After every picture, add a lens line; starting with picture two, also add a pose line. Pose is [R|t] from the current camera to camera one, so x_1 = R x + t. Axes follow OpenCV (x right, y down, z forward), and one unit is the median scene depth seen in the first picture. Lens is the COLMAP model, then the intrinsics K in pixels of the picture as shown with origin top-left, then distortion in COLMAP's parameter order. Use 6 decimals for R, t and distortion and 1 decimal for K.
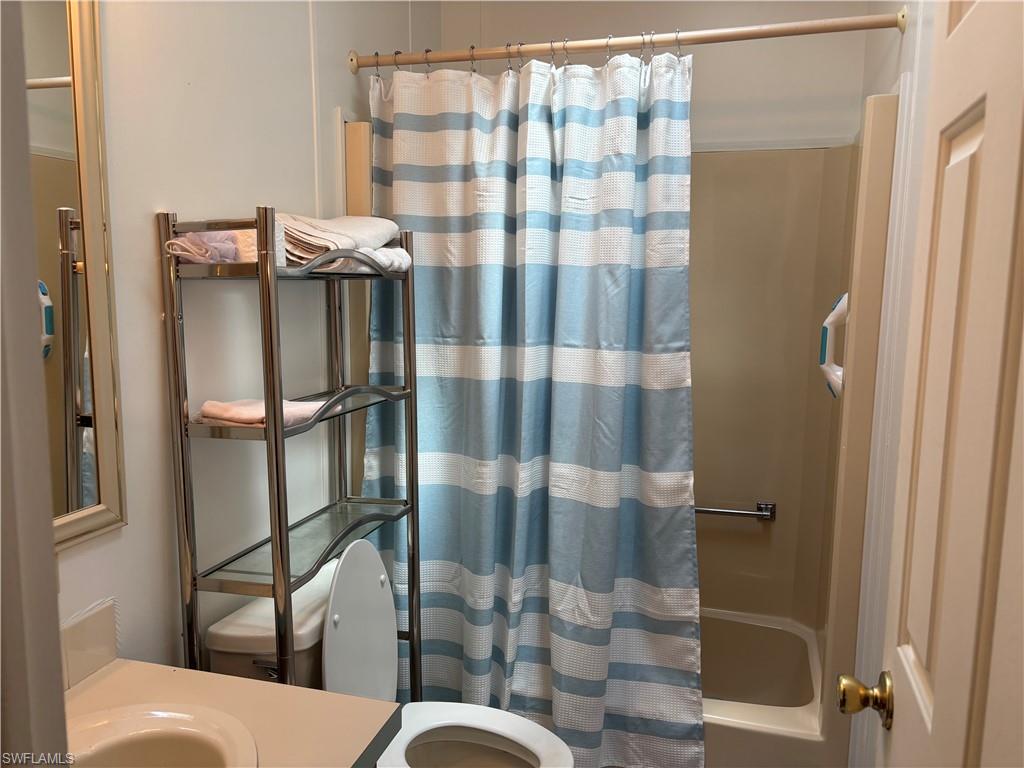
lens RADIAL K [[782.9, 0, 518.6], [0, 782.9, 383.2], [0, 0, 1]] dist [0.022206, 0.000920]
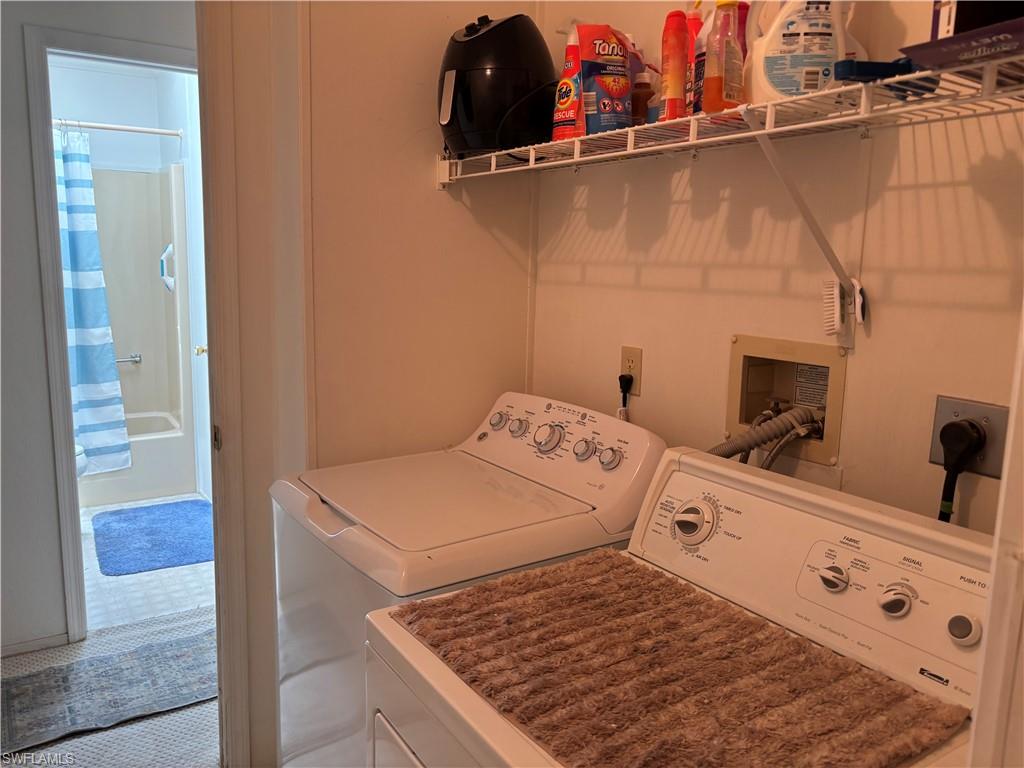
lens RADIAL K [[782.9, 0, 514.3], [0, 782.9, 377.3], [0, 0, 1]] dist [0.022206, 0.000920]
pose [[0.657074, -0.118028, 0.744529, -0.678439], [0.078654, 0.993010, 0.088004, 0.147272], [-0.749712, 0.000735, 0.661764, -1.268844]]
